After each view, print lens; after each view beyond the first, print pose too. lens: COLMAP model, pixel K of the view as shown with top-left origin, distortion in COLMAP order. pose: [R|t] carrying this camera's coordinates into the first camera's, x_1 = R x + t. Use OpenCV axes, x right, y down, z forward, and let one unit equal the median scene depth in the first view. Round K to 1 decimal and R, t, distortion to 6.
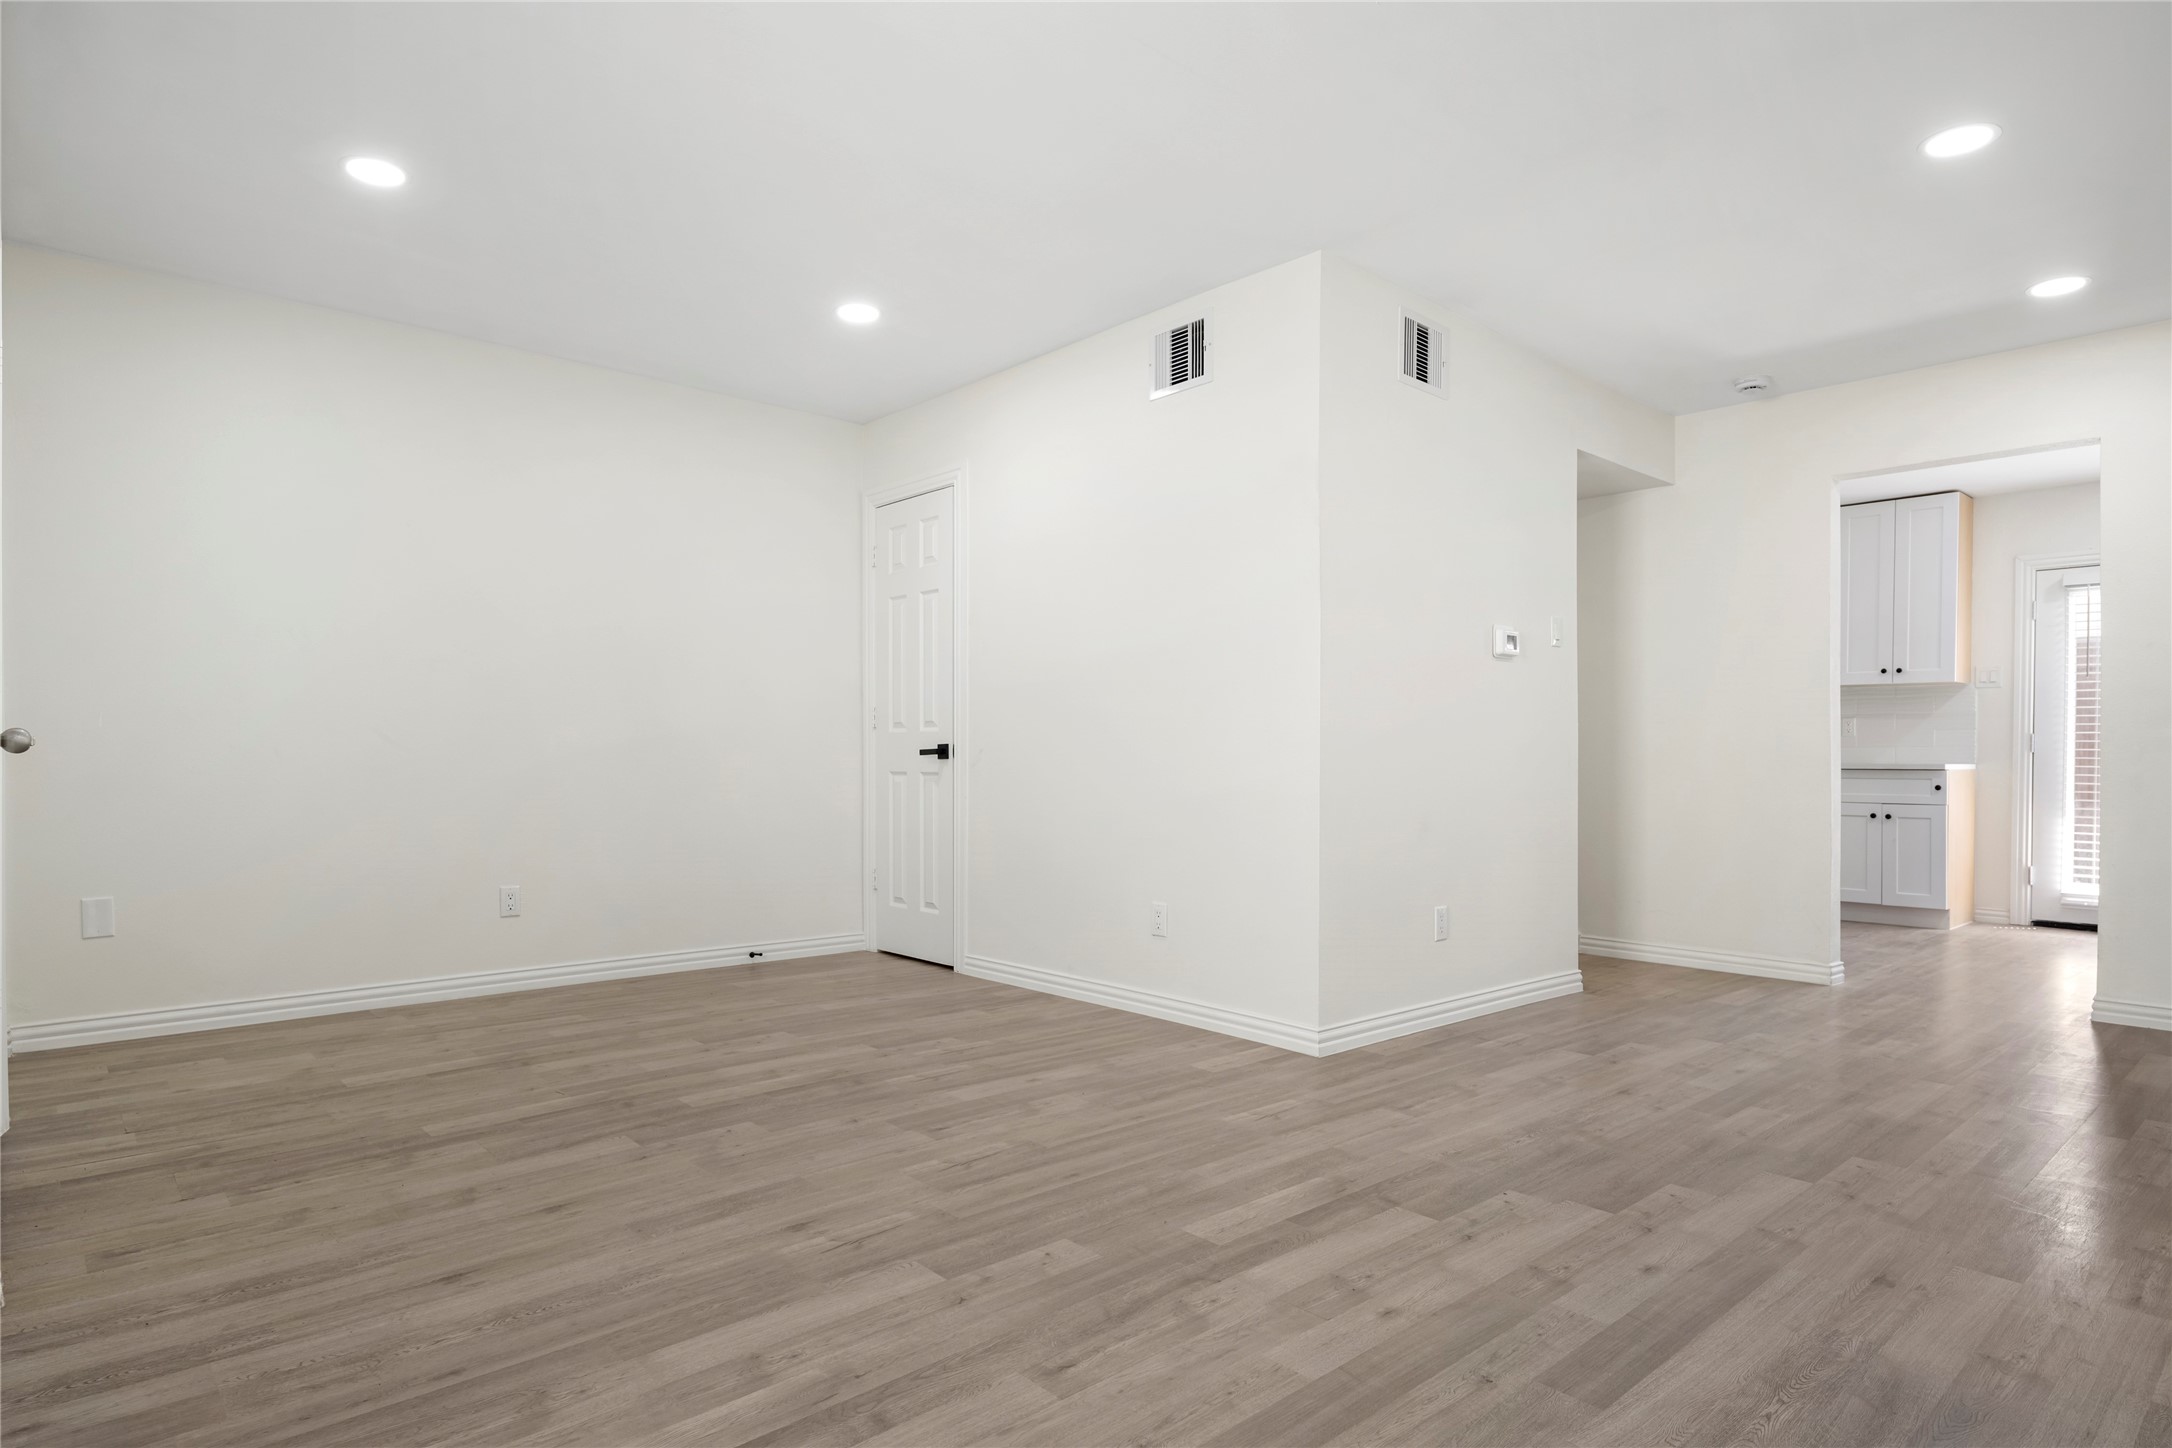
lens RADIAL K [[1179.8, 0, 1075.6], [0, 1179.8, 781.9], [0, 0, 1]] dist [0.002709, -0.007512]
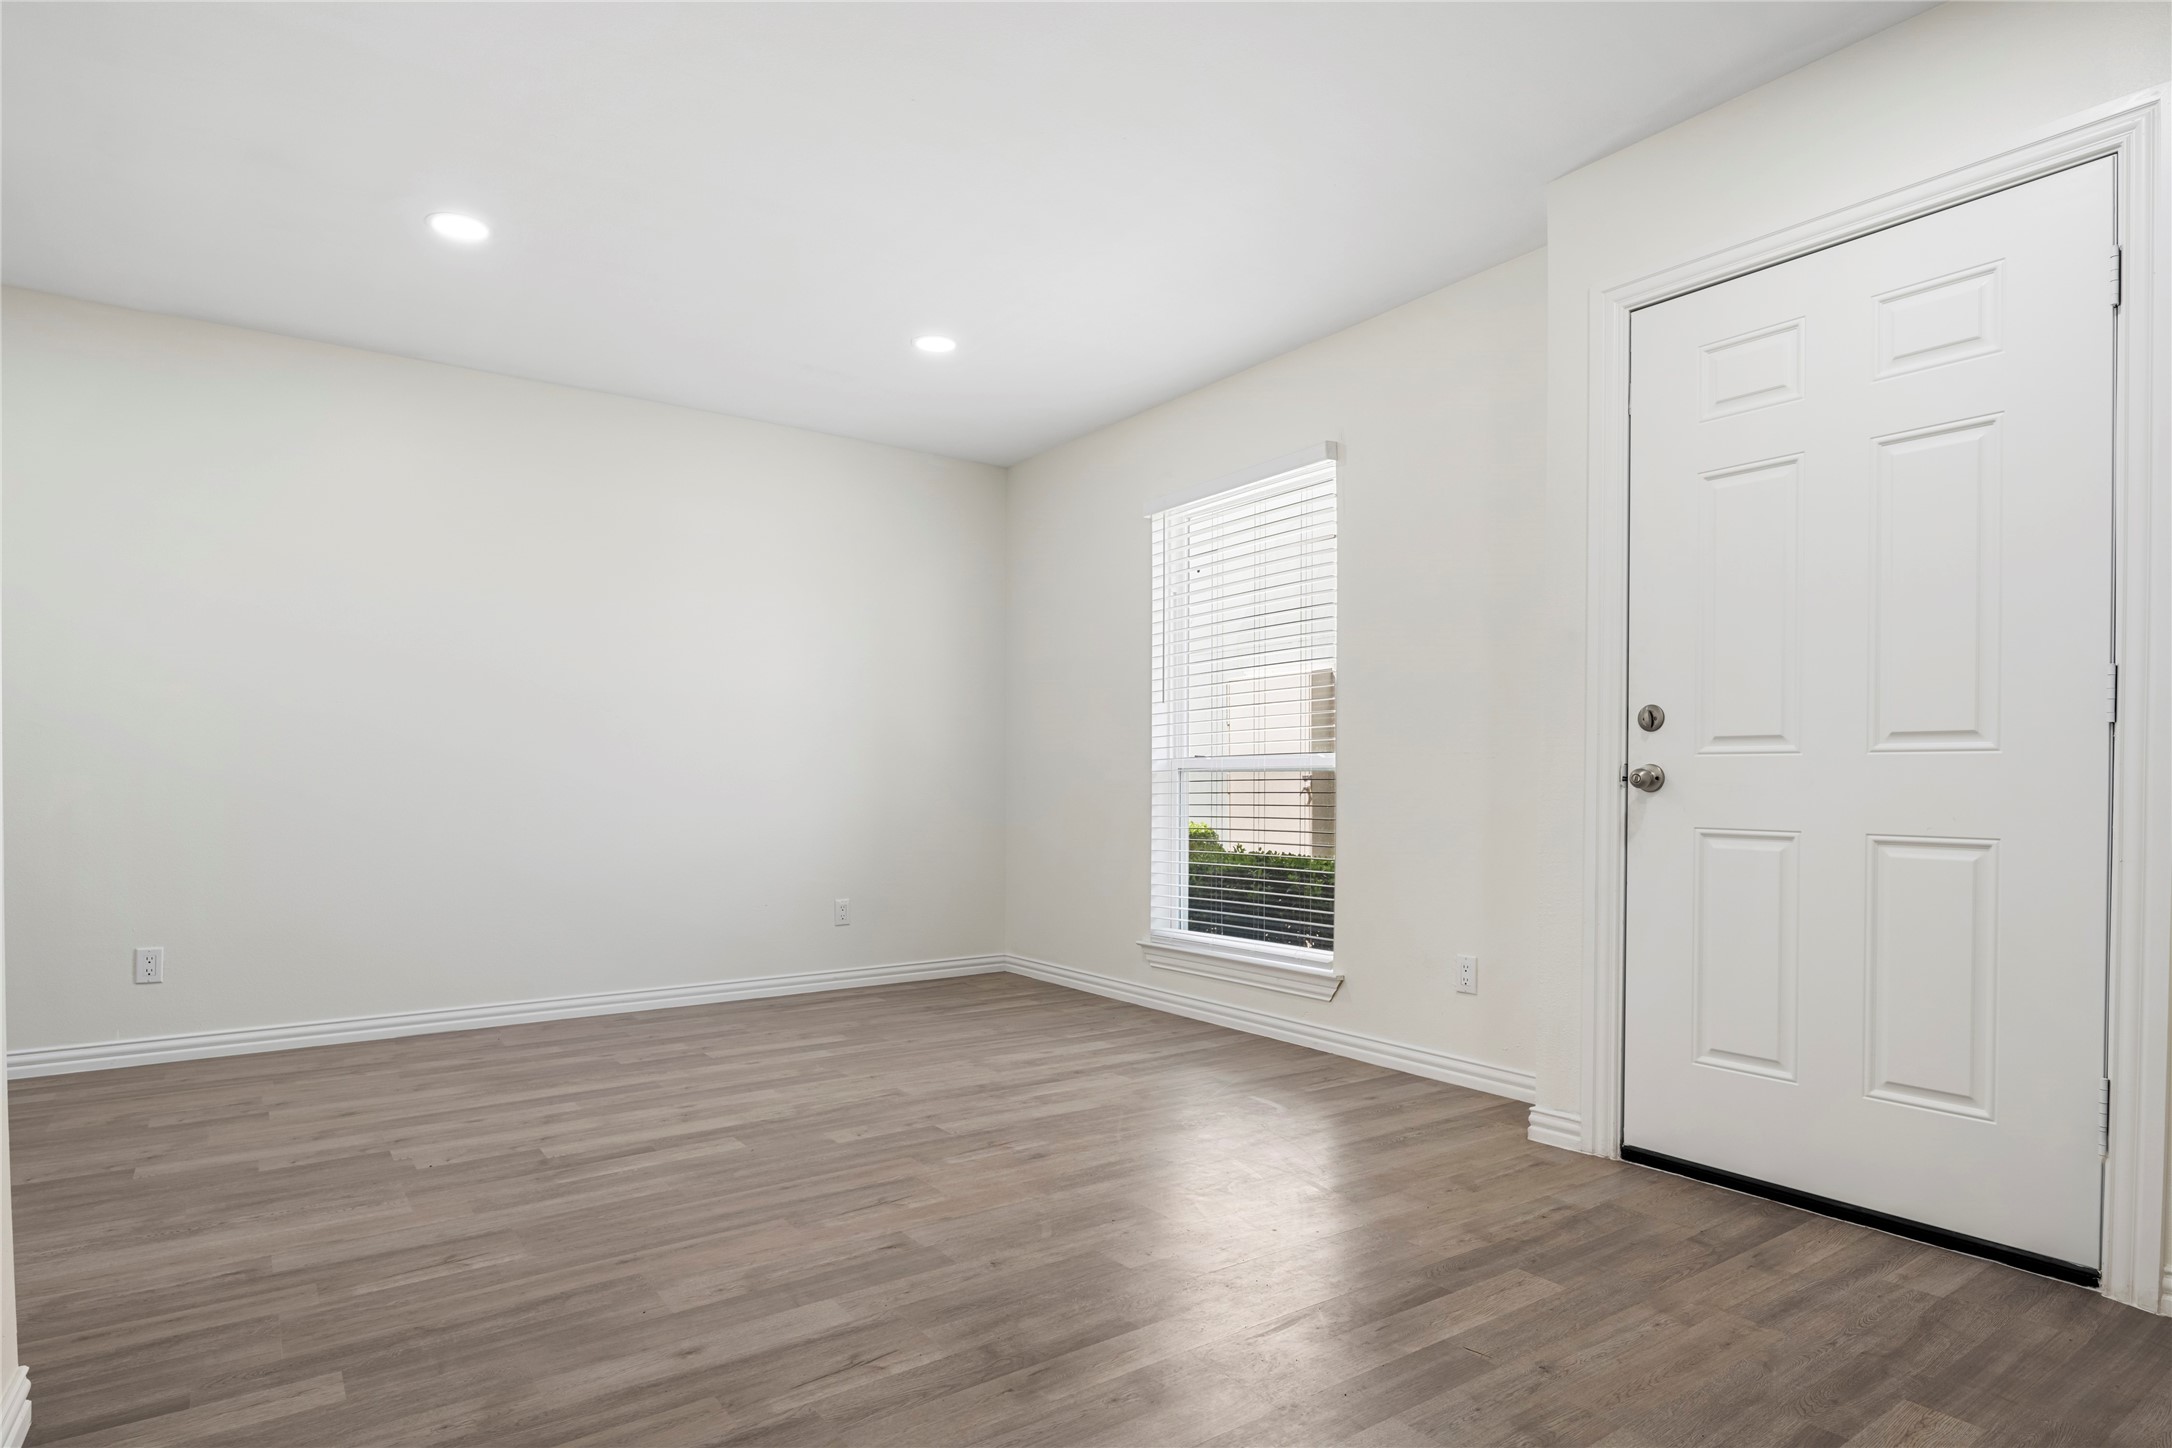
lens RADIAL K [[1179.8, 0, 1070.6], [0, 1179.8, 778.2], [0, 0, 1]] dist [0.002709, -0.007512]
pose [[-0.993234, -0.007104, 0.115910, -0.362060], [-0.004509, 0.999733, 0.022643, -0.051421], [-0.116040, 0.021967, -0.993002, 1.960791]]
